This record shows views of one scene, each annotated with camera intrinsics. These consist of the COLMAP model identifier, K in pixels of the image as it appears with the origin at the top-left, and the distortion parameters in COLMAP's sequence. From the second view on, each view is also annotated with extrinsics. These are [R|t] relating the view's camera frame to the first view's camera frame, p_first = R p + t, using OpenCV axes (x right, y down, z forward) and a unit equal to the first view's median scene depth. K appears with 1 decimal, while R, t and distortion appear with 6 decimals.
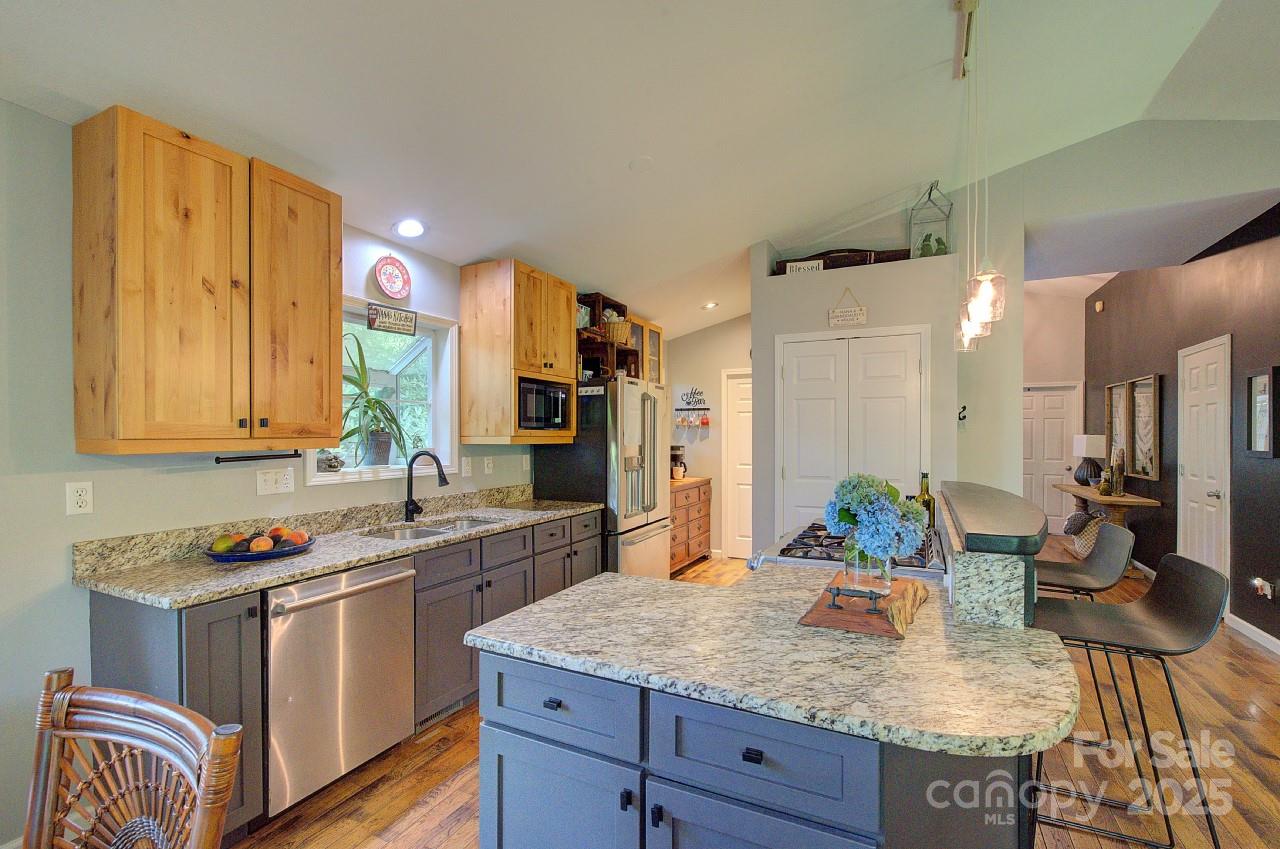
lens RADIAL K [[553.4, 0, 647.8], [0, 553.4, 437.1], [0, 0, 1]] dist [0.001134, 0.000153]
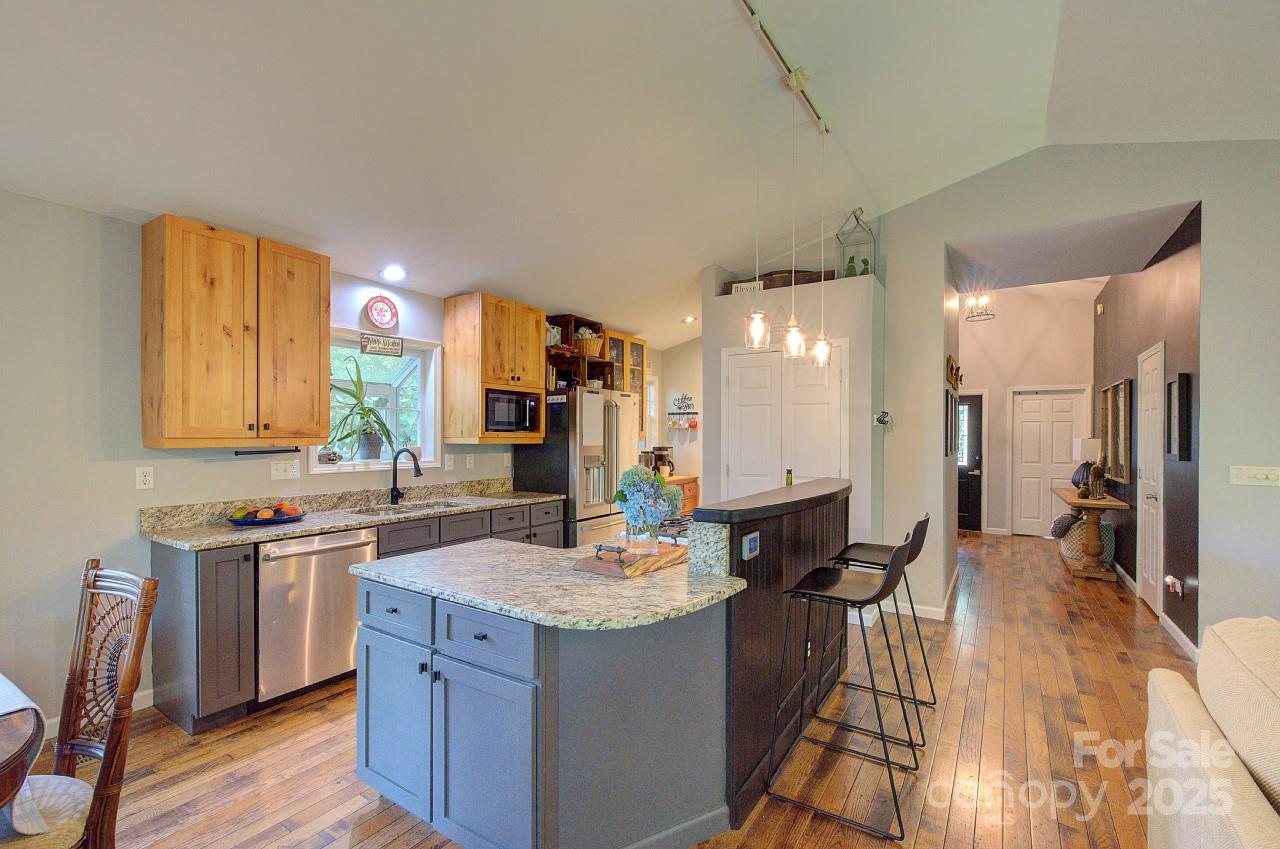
lens RADIAL K [[553.4, 0, 647.8], [0, 553.4, 437.1], [0, 0, 1]] dist [0.001134, 0.000153]
pose [[0.992492, 0.003699, -0.122250, 0.300819], [-0.004123, 0.999986, -0.003216, 0.000481], [0.122237, 0.003696, 0.992494, -0.185620]]
